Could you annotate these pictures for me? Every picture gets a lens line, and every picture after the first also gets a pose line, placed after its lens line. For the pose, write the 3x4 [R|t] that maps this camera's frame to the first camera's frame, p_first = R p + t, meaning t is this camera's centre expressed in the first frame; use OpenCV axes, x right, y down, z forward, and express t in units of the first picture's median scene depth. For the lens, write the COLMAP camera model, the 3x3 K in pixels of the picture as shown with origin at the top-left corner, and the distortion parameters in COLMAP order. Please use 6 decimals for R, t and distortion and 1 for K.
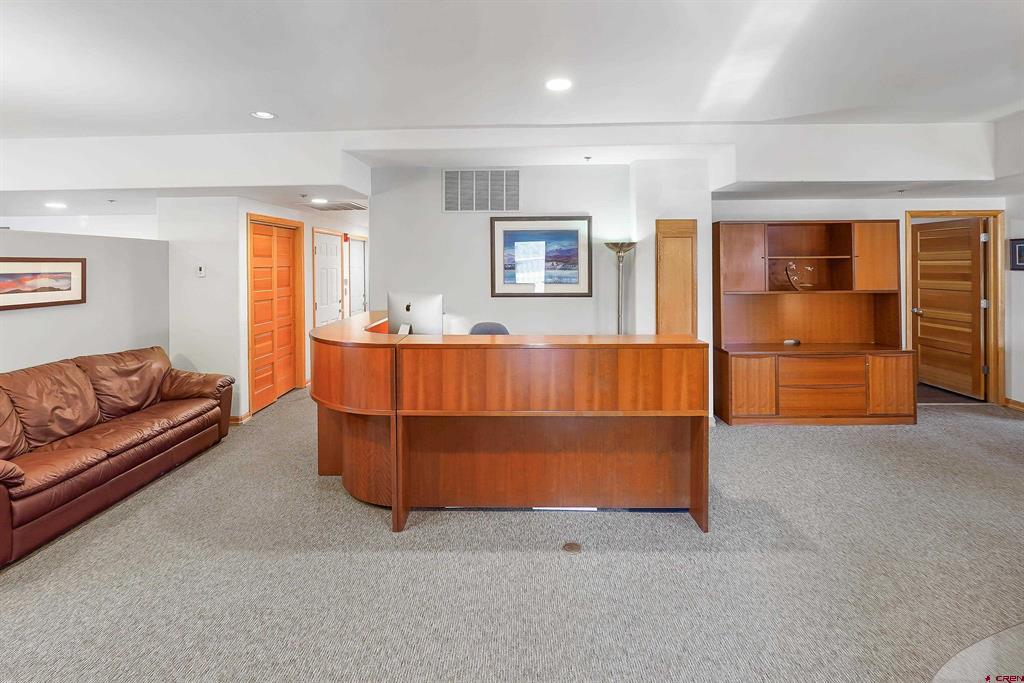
lens RADIAL K [[462.2, 0, 509.9], [0, 462.2, 268.5], [0, 0, 1]] dist [-0.015802, 0.004211]
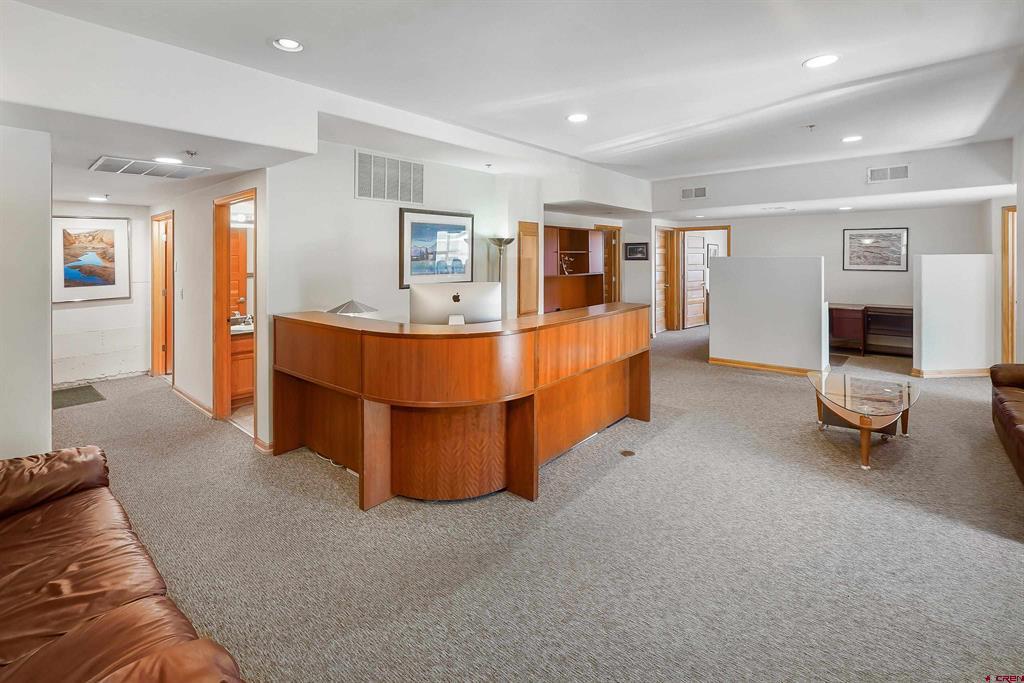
lens RADIAL K [[462.2, 0, 481.4], [0, 462.2, 265.6], [0, 0, 1]] dist [-0.015802, 0.004211]
pose [[0.654956, -0.011424, 0.755581, -0.667493], [0.008260, 0.999934, 0.007958, 0.005875], [-0.755622, 0.001029, 0.655007, 0.223708]]
